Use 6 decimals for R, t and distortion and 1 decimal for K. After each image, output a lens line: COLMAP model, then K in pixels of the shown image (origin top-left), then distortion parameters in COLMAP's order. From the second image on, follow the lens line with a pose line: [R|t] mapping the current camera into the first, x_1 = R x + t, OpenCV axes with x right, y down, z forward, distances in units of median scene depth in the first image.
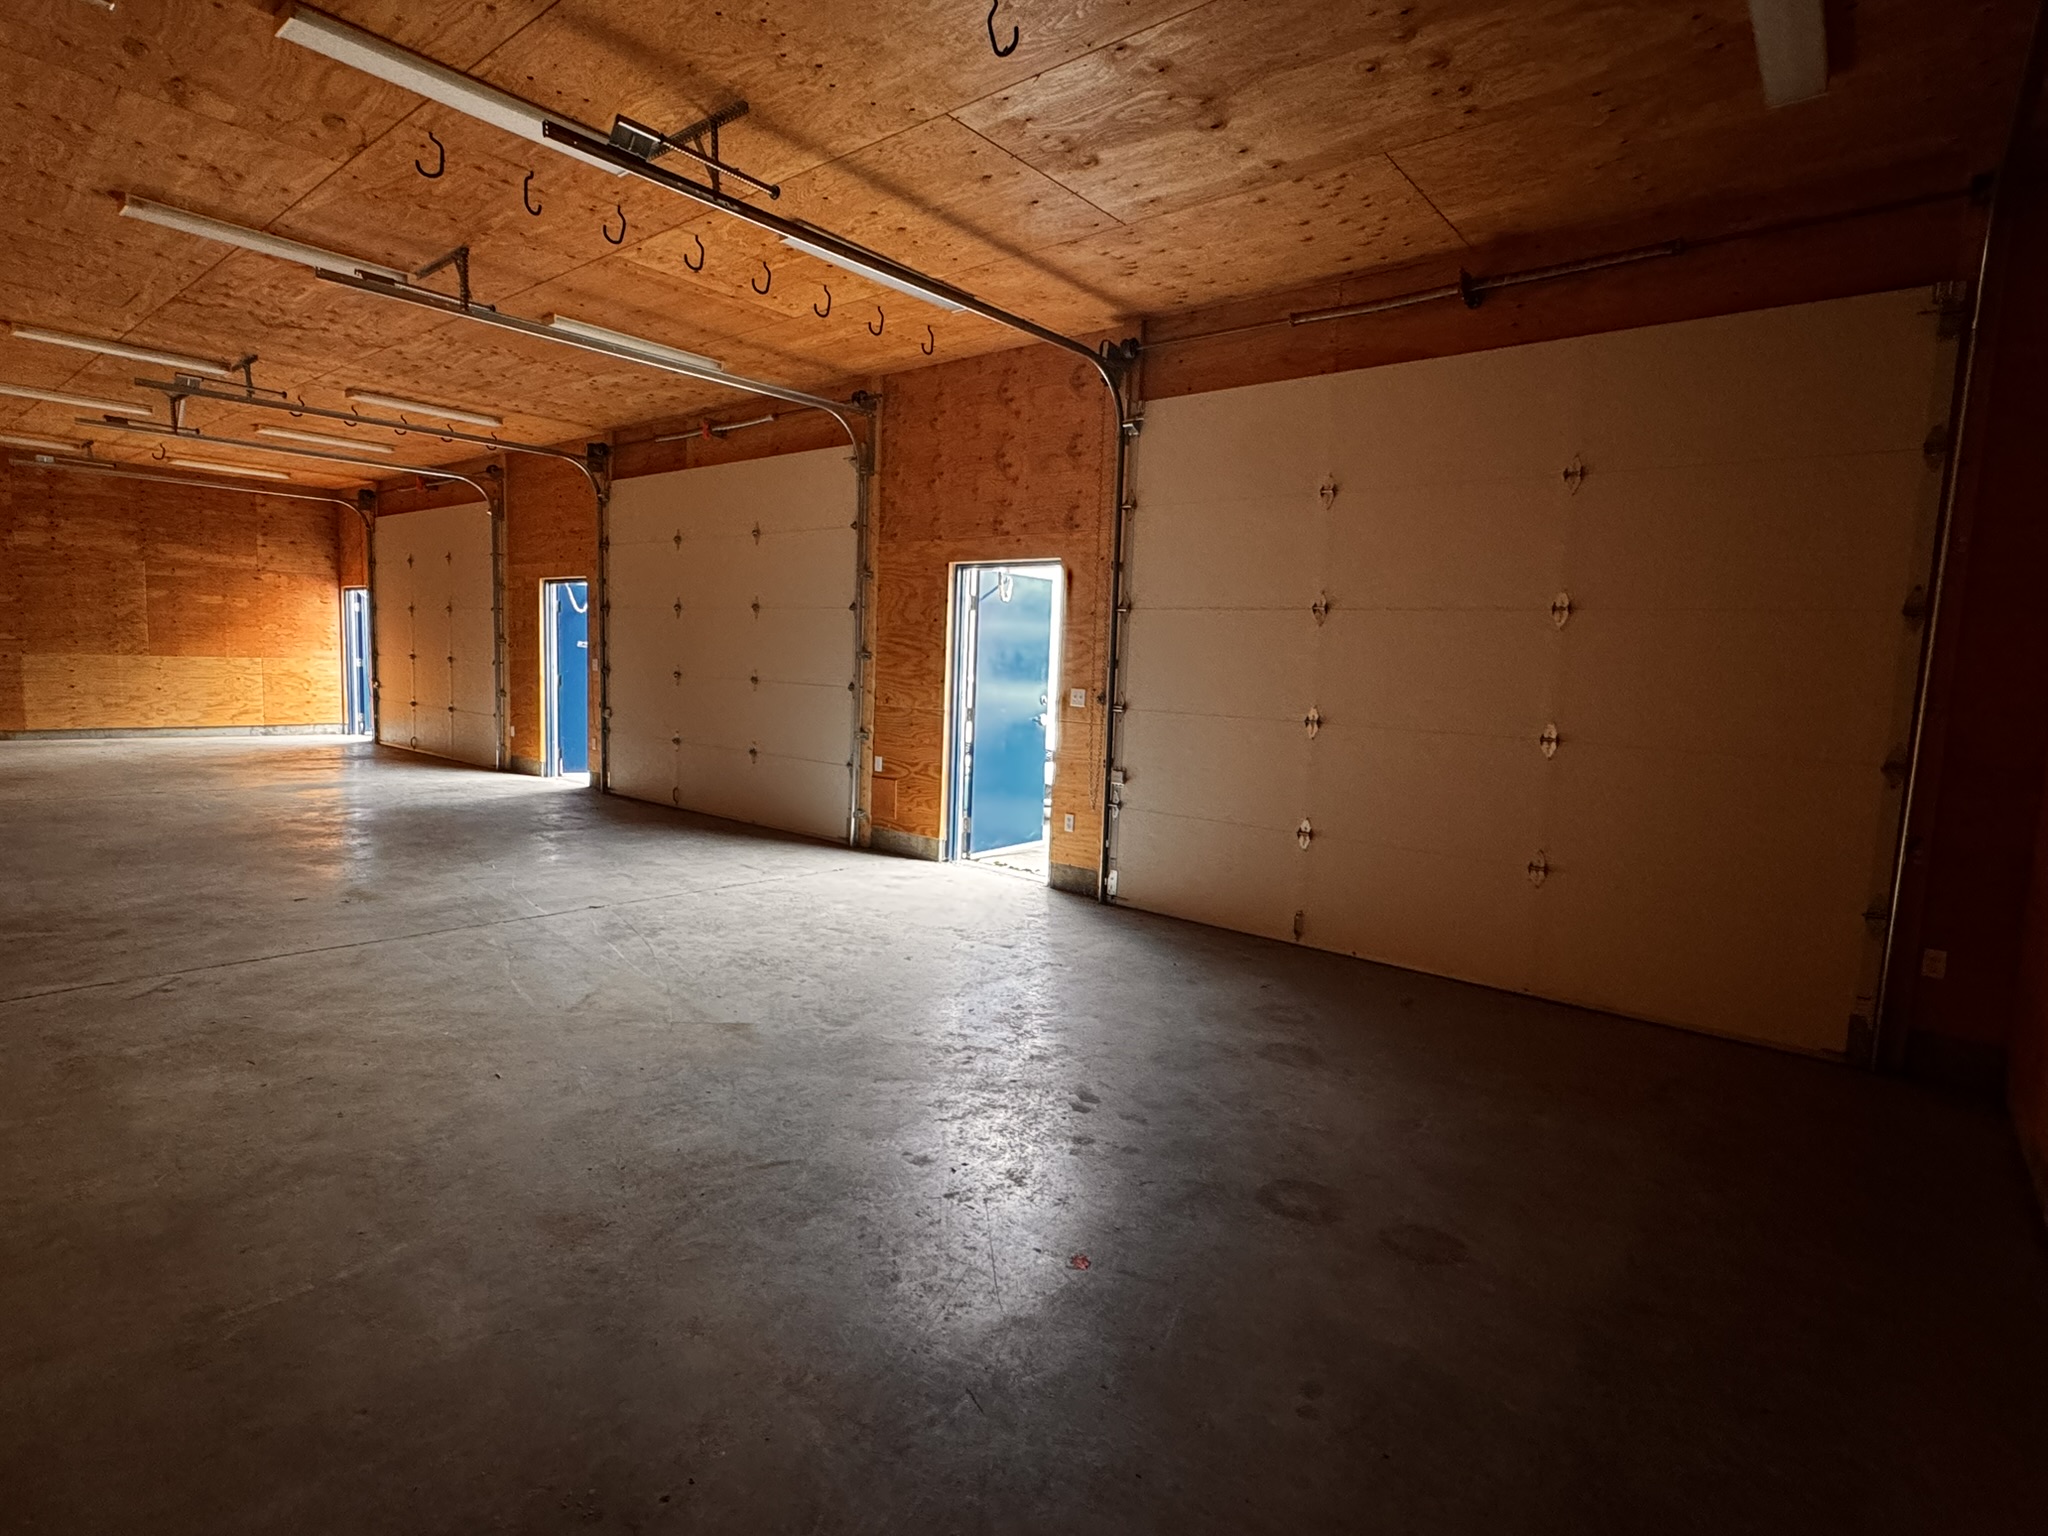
lens RADIAL K [[1029.5, 0, 1017.8], [0, 1029.5, 761.4], [0, 0, 1]] dist [-0.001788, -0.000755]
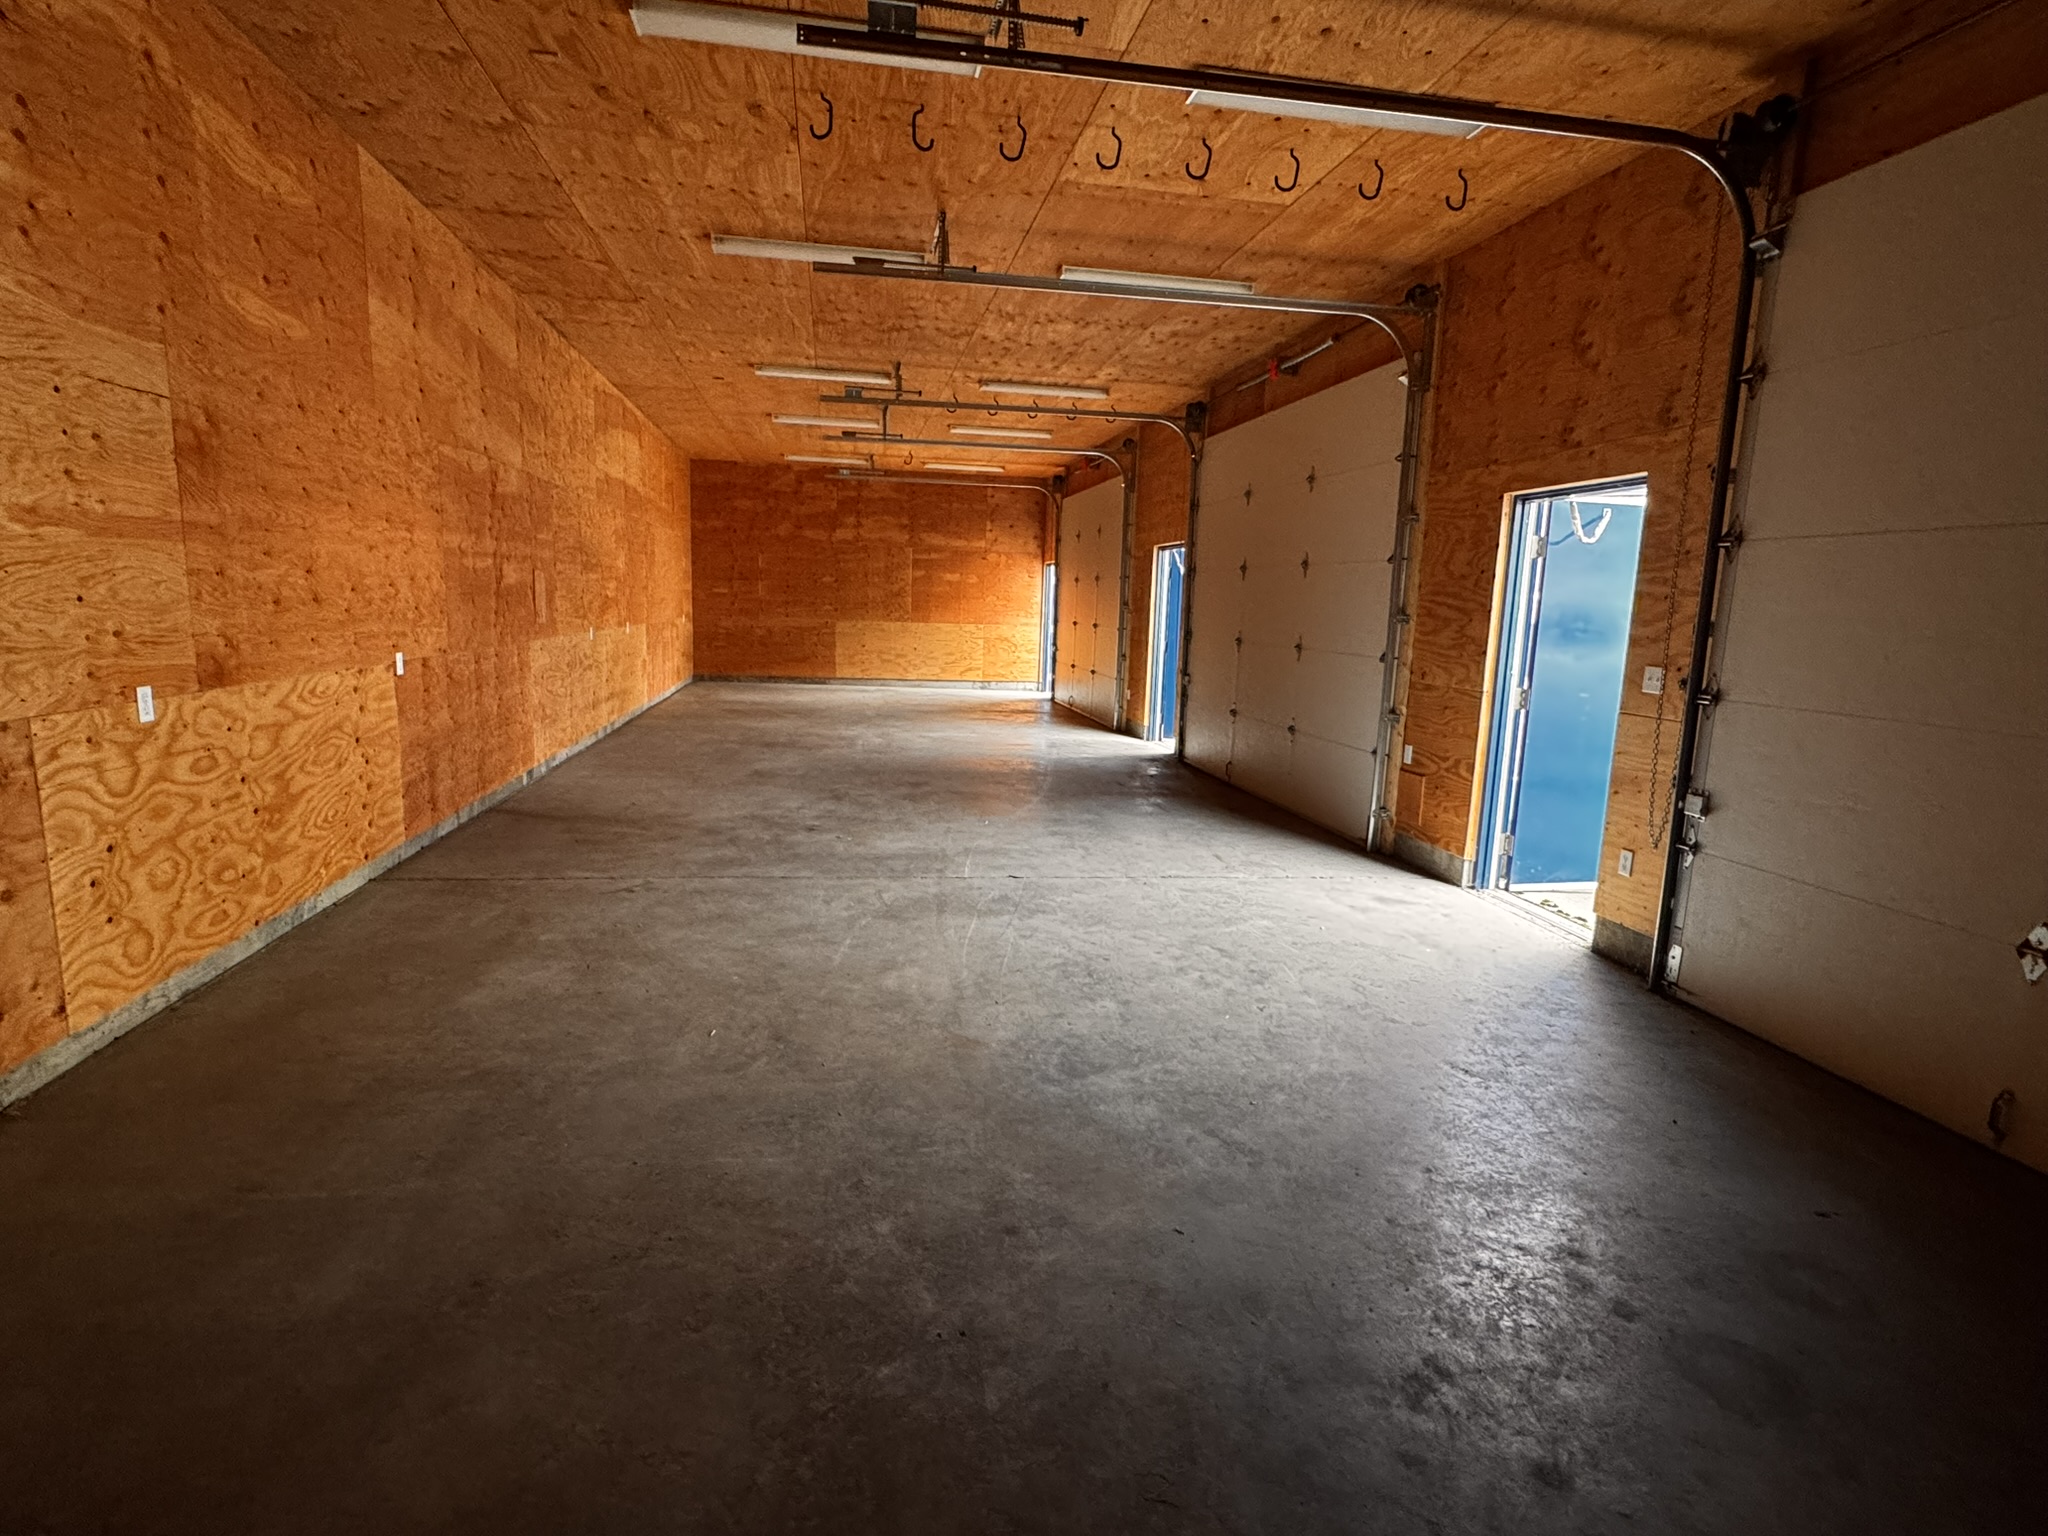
lens RADIAL K [[1029.5, 0, 1031.4], [0, 1029.5, 764.9], [0, 0, 1]] dist [-0.001788, -0.000755]
pose [[0.763655, 0.088730, -0.639498, 0.219921], [-0.069294, 0.996054, 0.055455, -0.019302], [0.641895, 0.001965, 0.766790, 0.273325]]
